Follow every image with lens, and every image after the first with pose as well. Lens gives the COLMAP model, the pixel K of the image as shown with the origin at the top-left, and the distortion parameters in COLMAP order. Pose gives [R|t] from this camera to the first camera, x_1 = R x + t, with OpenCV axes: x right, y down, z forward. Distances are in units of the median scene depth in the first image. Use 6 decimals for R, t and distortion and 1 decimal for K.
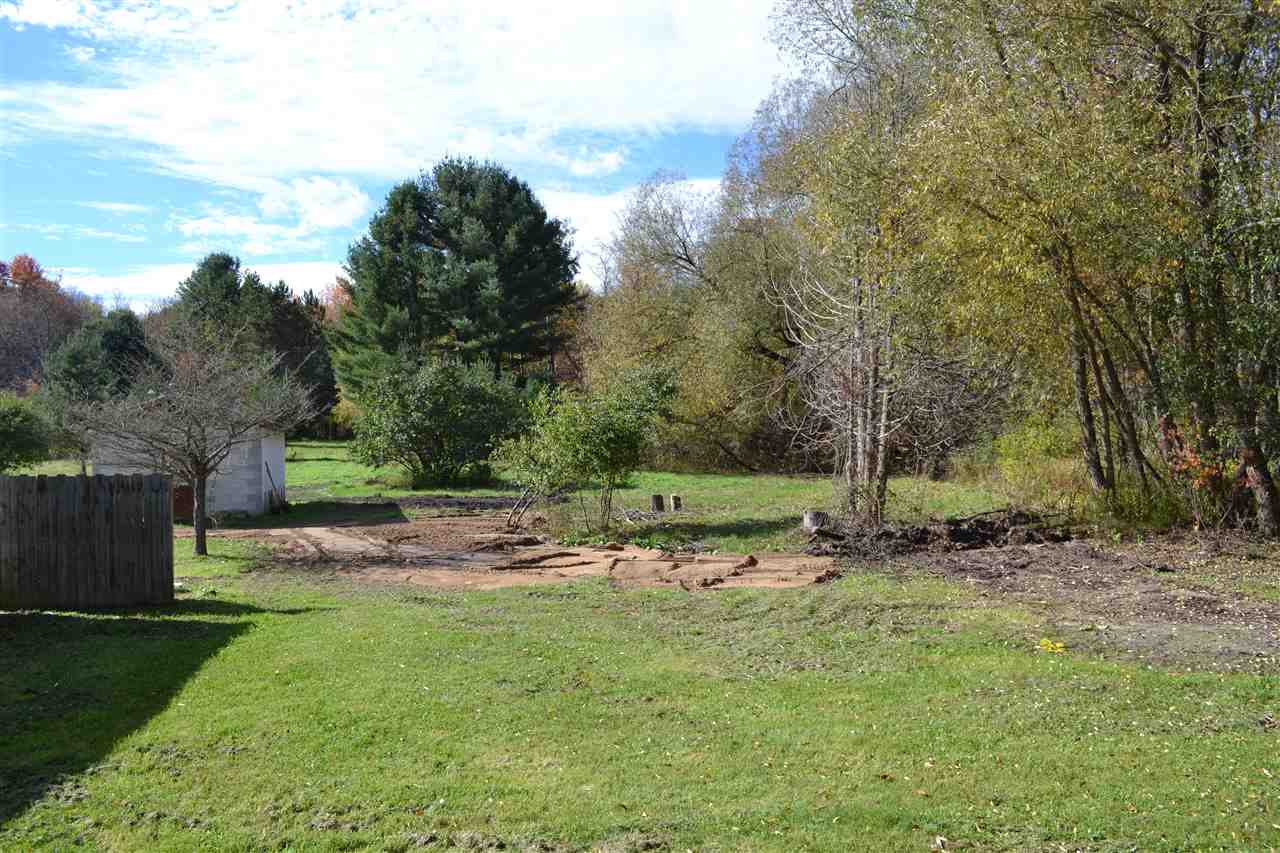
lens RADIAL K [[1024.0, 0, 631.6], [0, 1024.0, 432.7], [0, 0, 1]] dist [-0.081963, 0.013027]
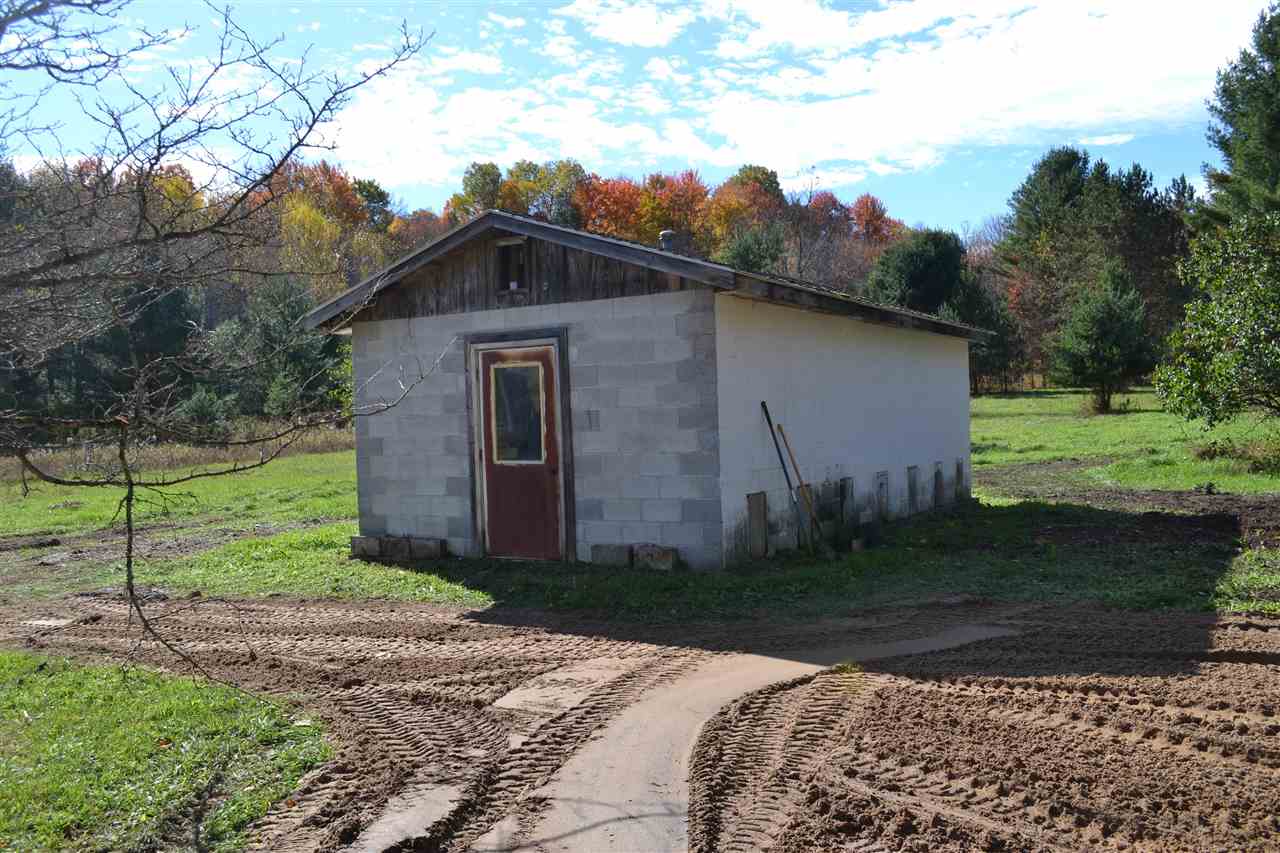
lens RADIAL K [[1119.2, 0, 639.0], [0, 1119.2, 434.4], [0, 0, 1]] dist [-0.068264, 0.001362]
pose [[0.699979, 0.006575, -0.714133, -0.045975], [0.024106, 0.999170, 0.032827, 0.009795], [0.713757, -0.040193, 0.699239, 0.263828]]
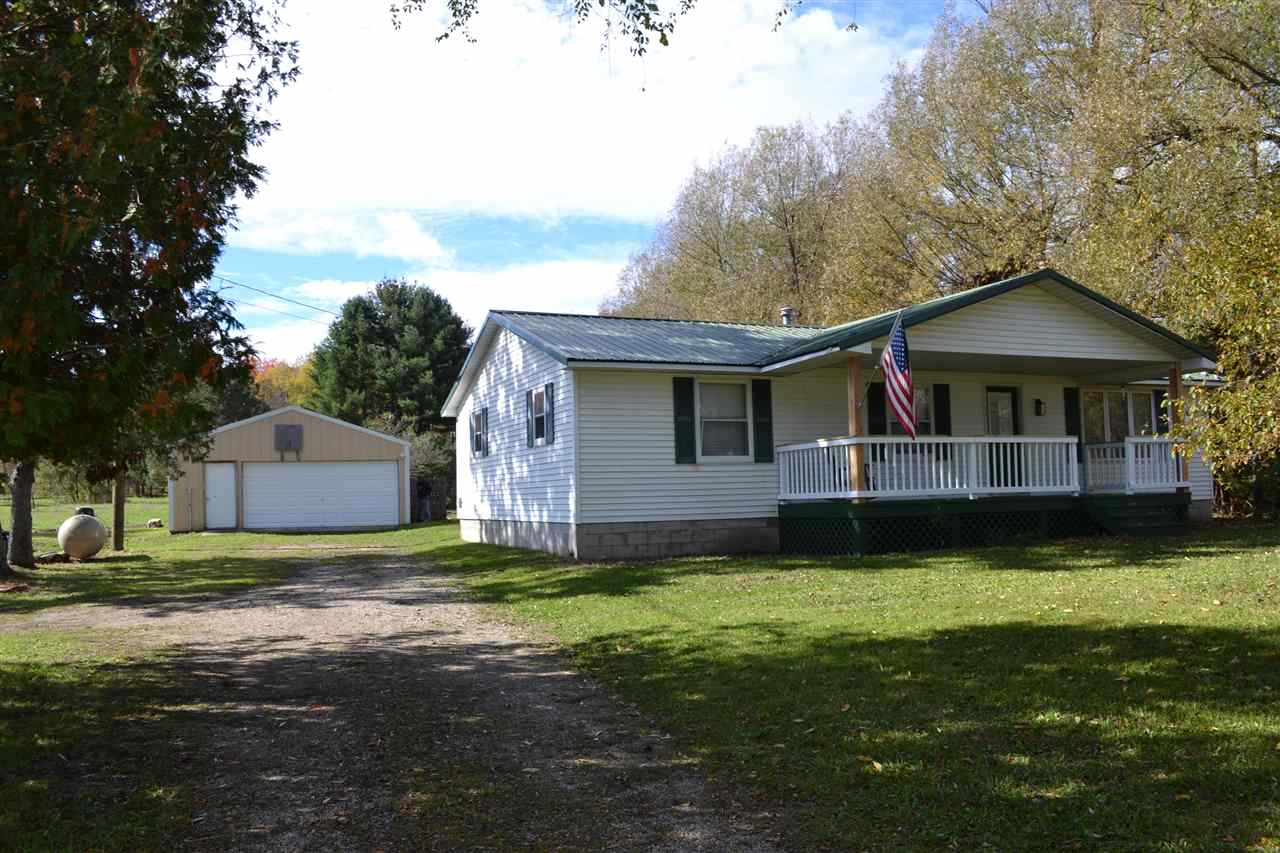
lens RADIAL K [[1024.0, 0, 649.2], [0, 1024.0, 434.3], [0, 0, 1]] dist [-0.081963, 0.013027]
pose [[0.986399, -0.003026, 0.164341, -0.063675], [0.012593, 0.998283, -0.057206, 0.017093], [-0.163886, 0.058497, 0.984743, -0.387780]]
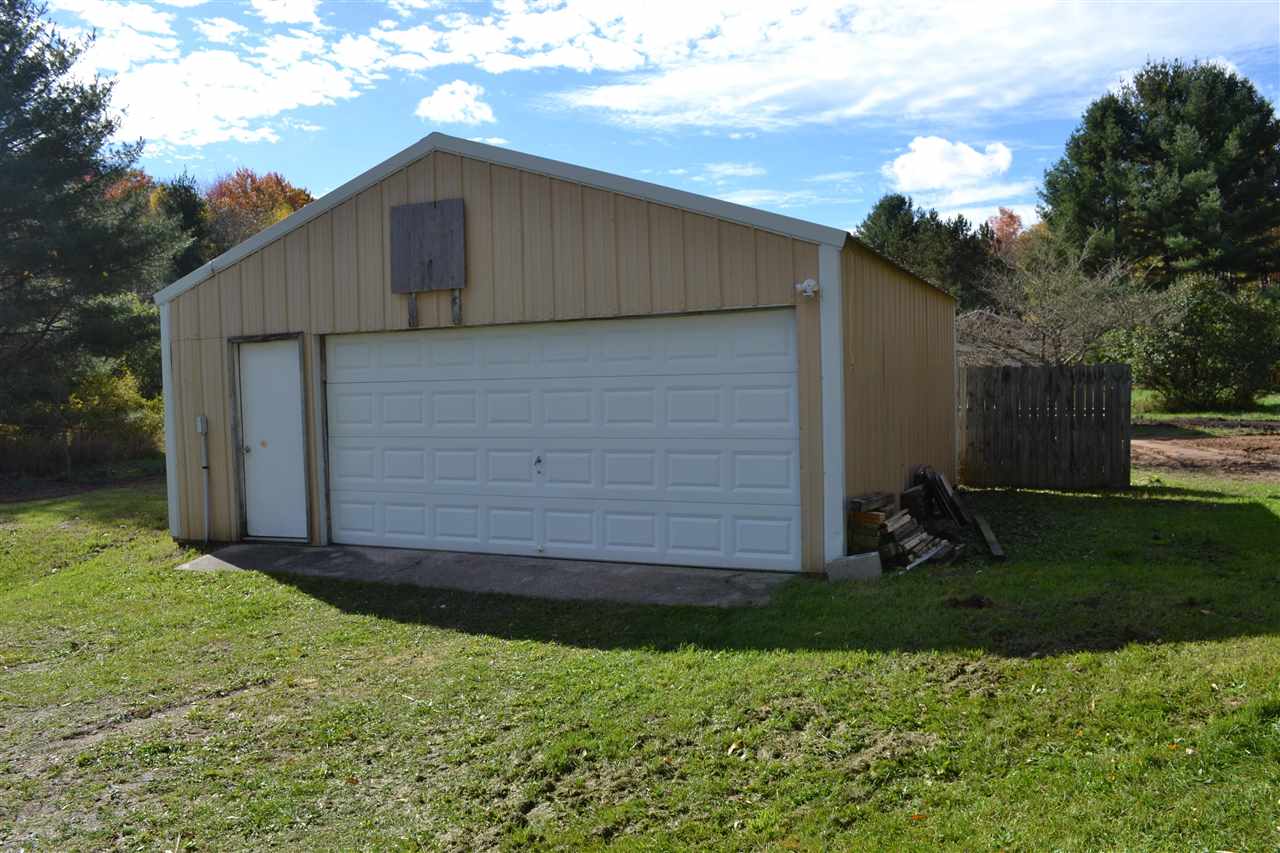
lens RADIAL K [[1024.0, 0, 637.1], [0, 1024.0, 436.3], [0, 0, 1]] dist [-0.081963, 0.013027]
pose [[0.824488, 0.019261, -0.565552, -0.051758], [0.016210, 0.998207, 0.057628, 0.008392], [0.565648, -0.056681, 0.822697, -0.027380]]
